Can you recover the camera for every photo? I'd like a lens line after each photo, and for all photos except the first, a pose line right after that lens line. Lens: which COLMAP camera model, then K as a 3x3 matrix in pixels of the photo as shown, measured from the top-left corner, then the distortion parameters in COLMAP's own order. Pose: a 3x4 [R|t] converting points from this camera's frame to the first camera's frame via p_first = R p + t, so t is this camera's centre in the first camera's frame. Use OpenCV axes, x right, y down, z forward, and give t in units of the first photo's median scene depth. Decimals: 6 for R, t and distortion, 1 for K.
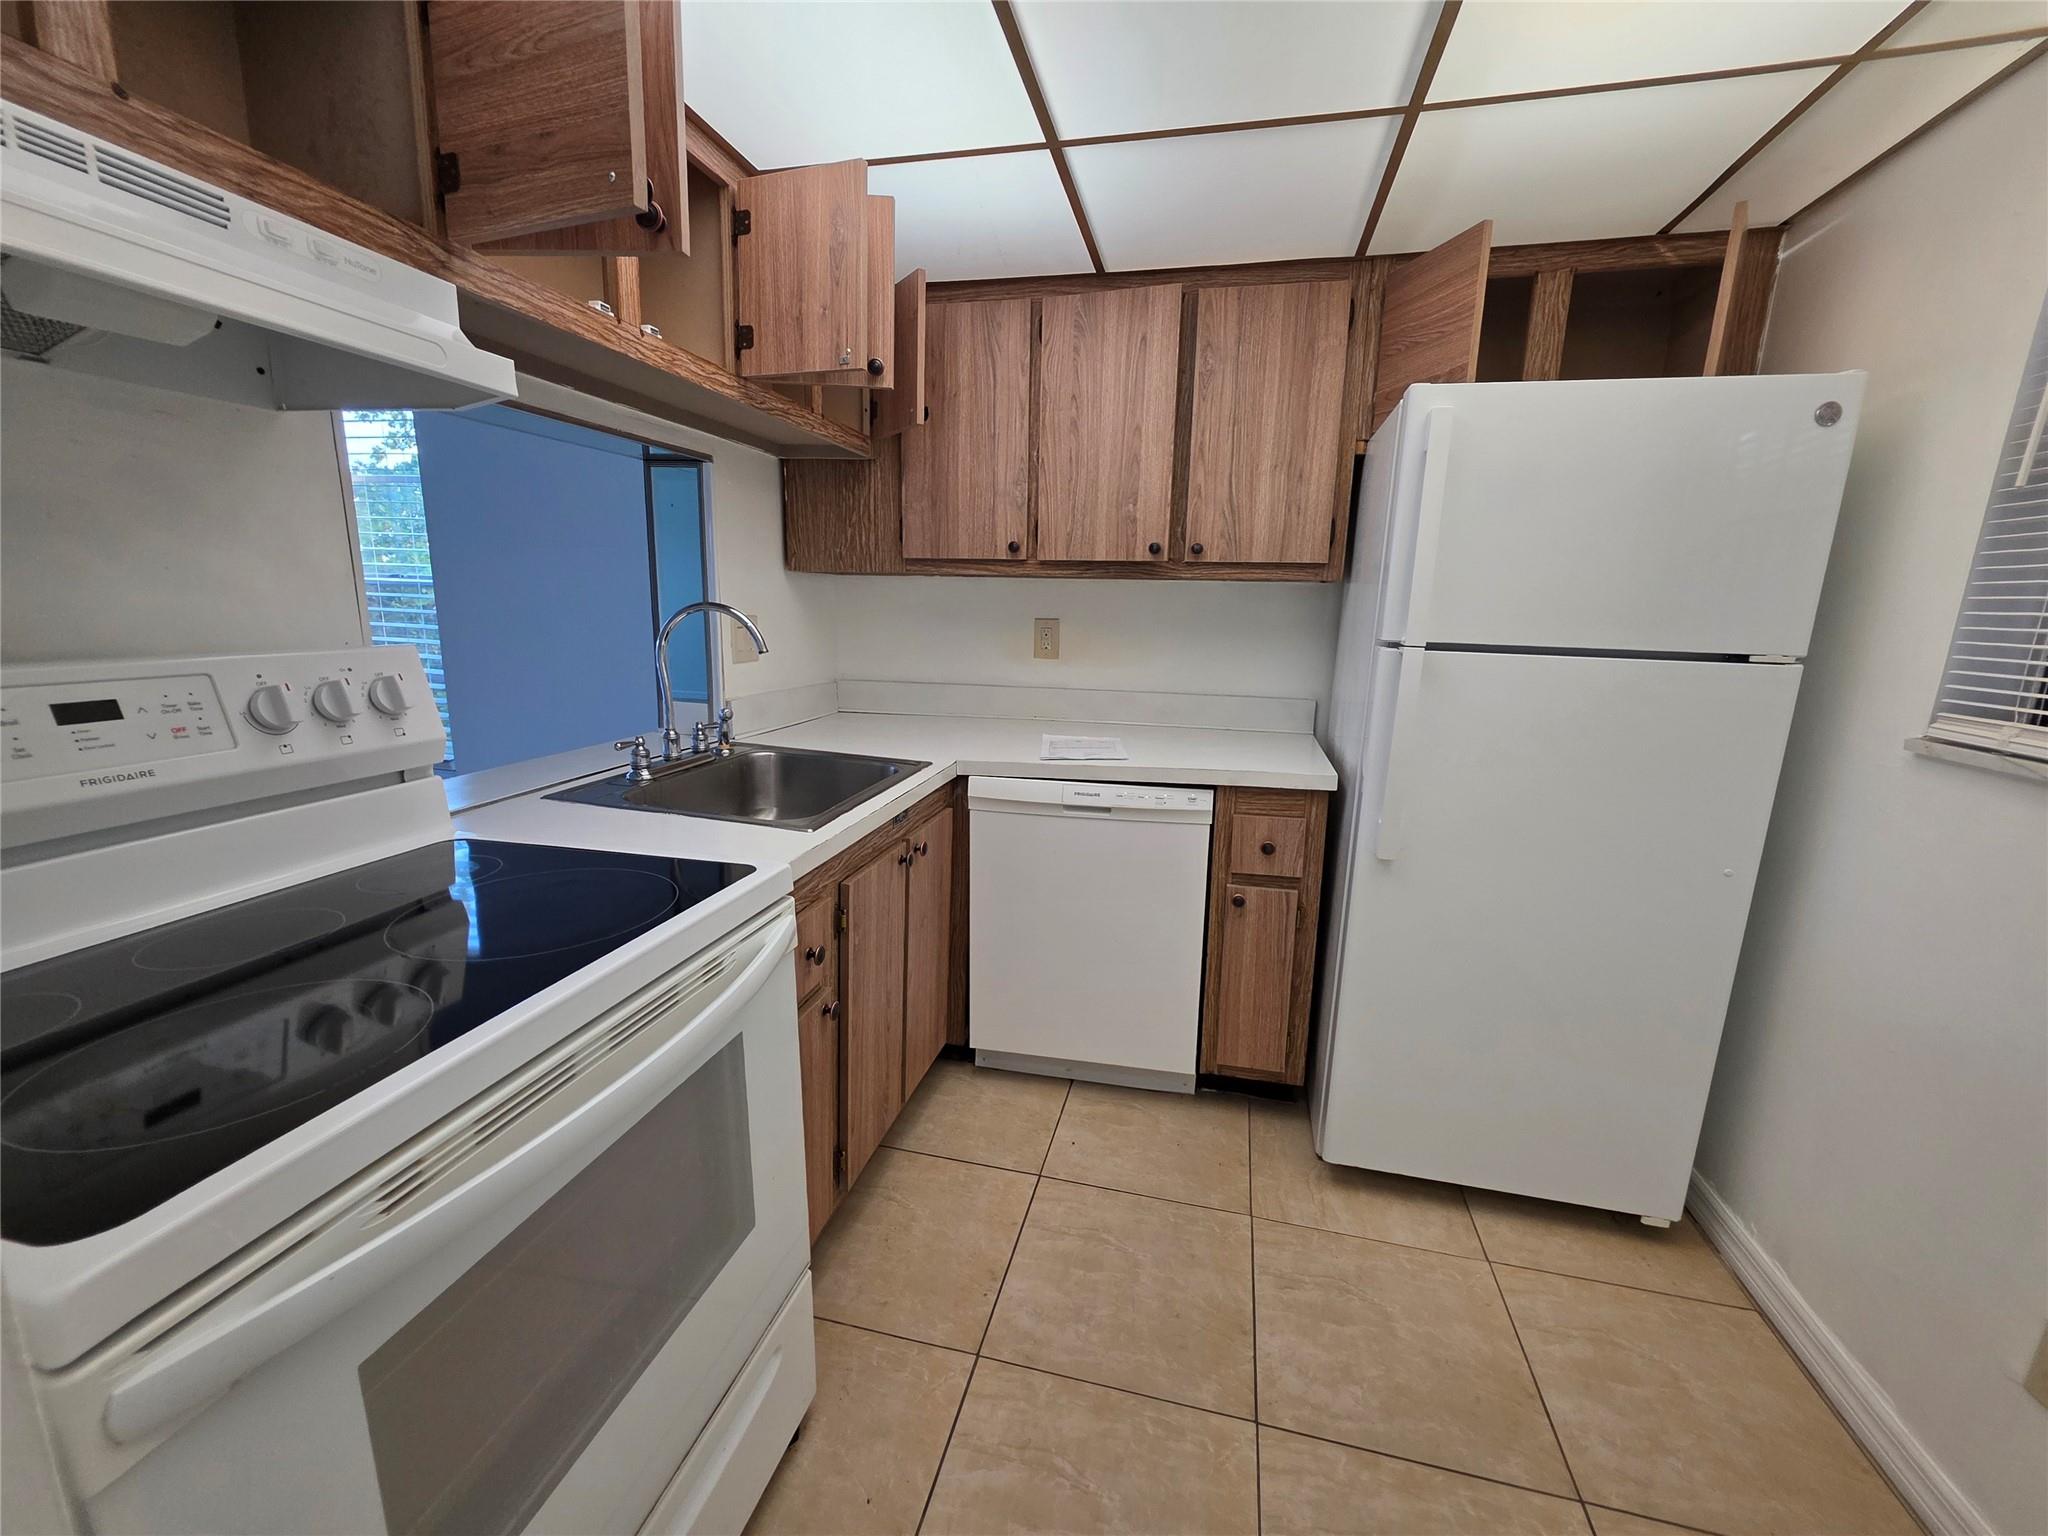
lens RADIAL K [[817.7, 0, 1022.8], [0, 817.7, 739.0], [0, 0, 1]] dist [0.004917, 0.000350]
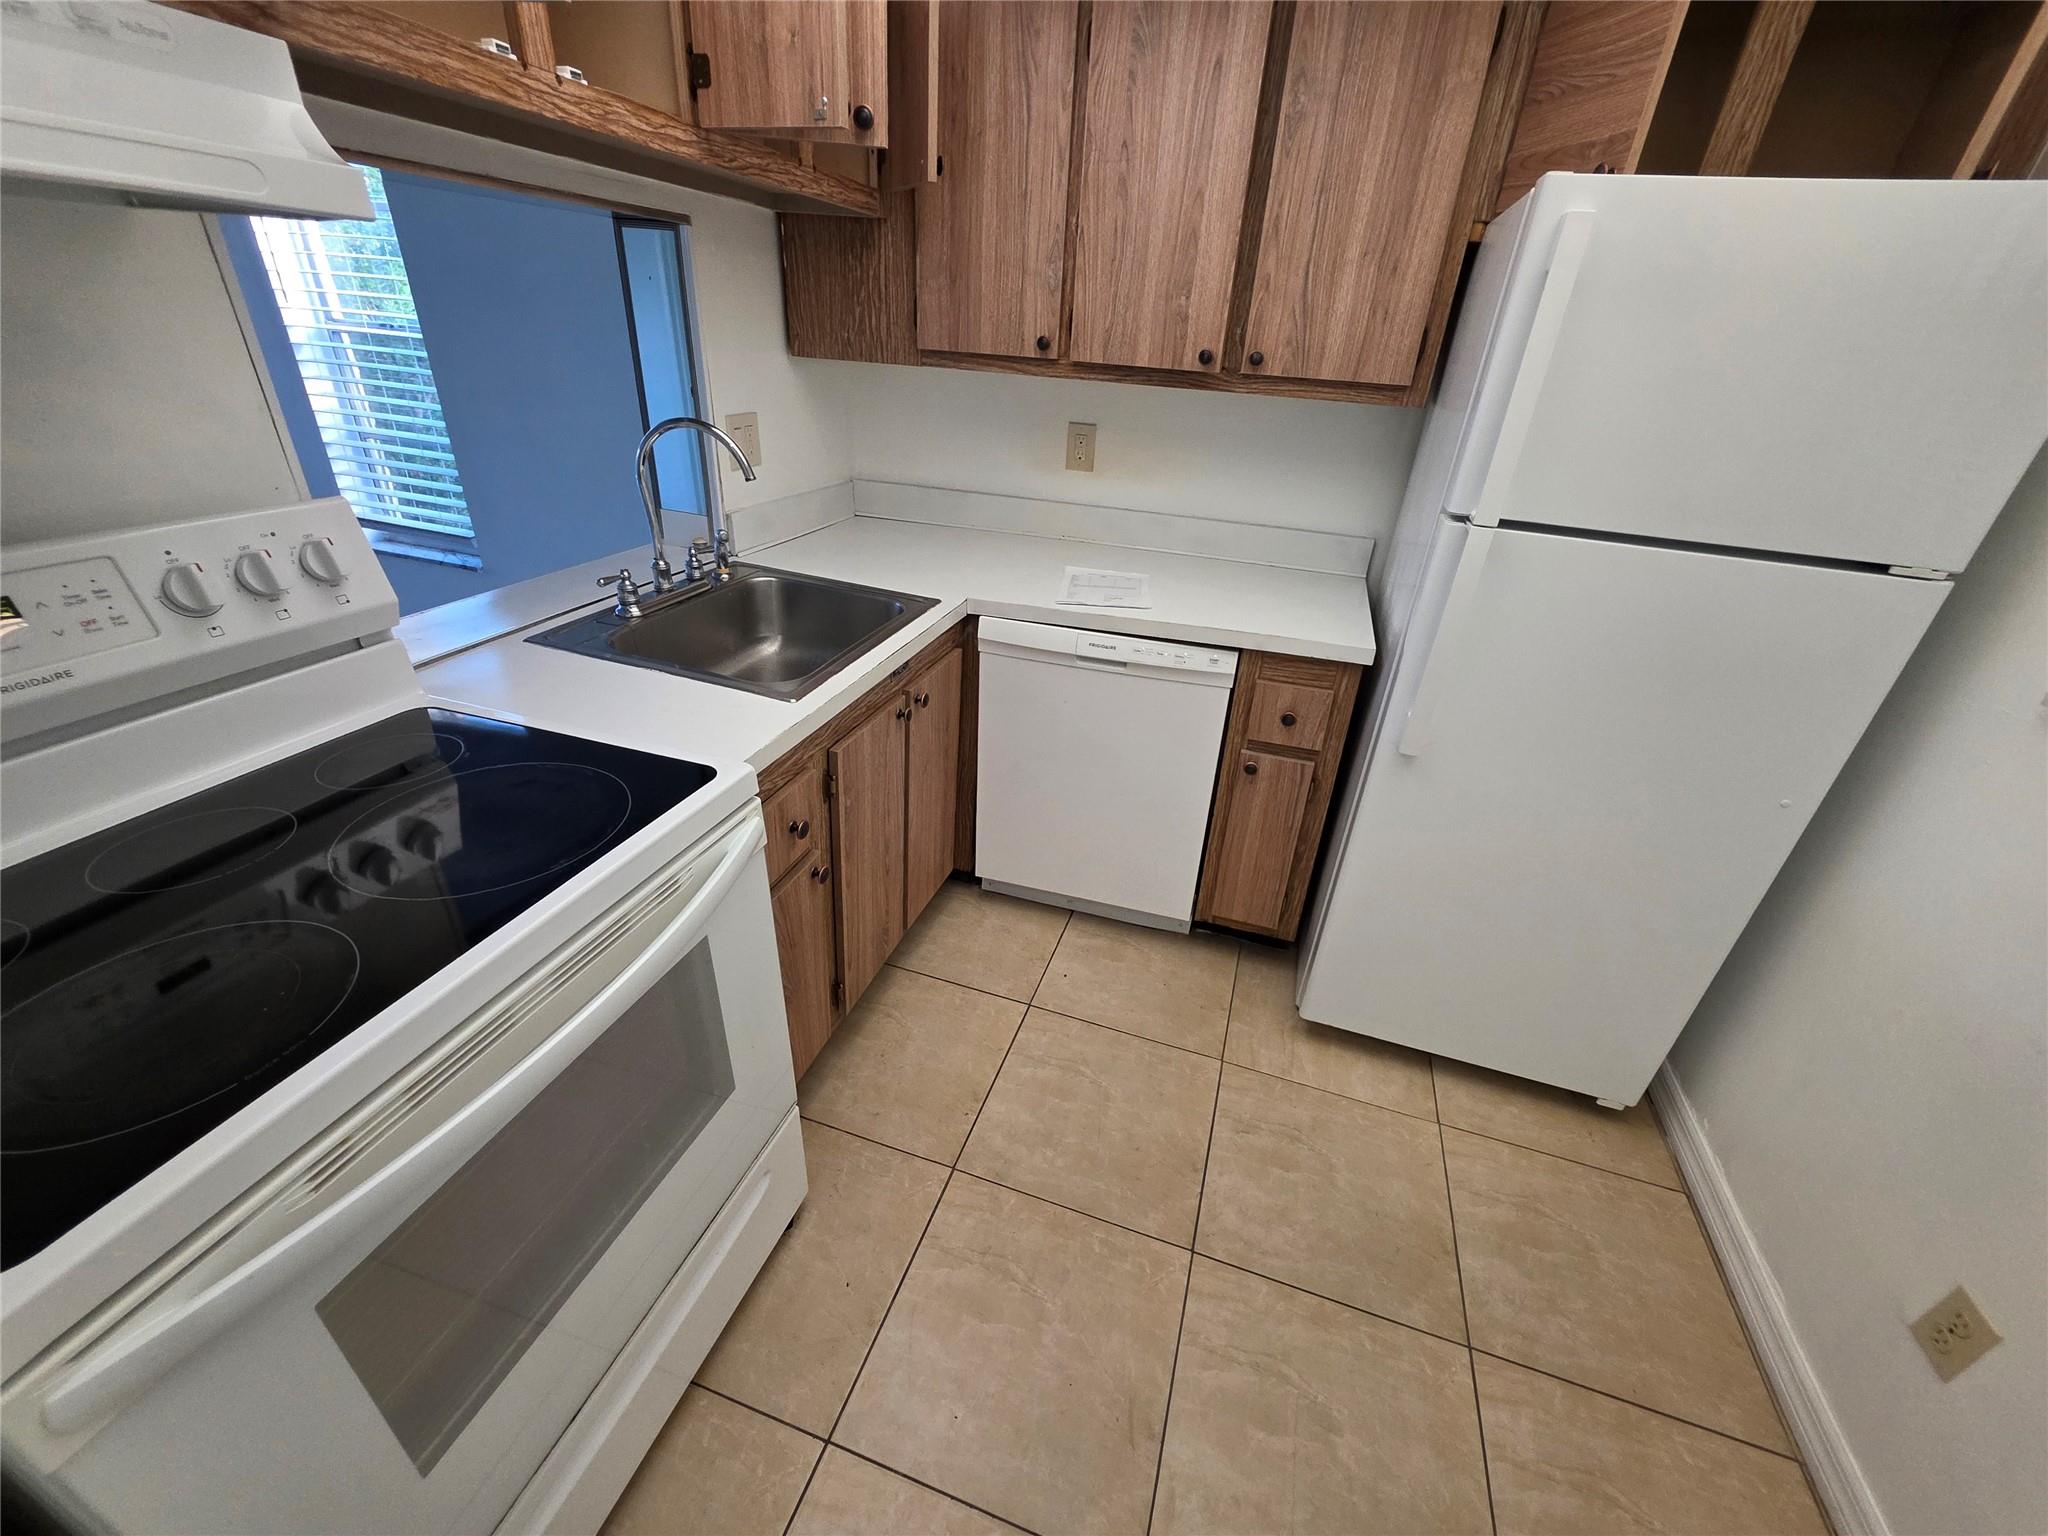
lens RADIAL K [[820.9, 0, 1028.9], [0, 820.9, 730.9], [0, 0, 1]] dist [0.003010, -0.000456]
pose [[0.996791, 0.059351, -0.053722, 0.054807], [-0.041590, 0.957338, 0.285961, -0.112710], [0.068403, -0.282809, 0.956734, 0.074988]]
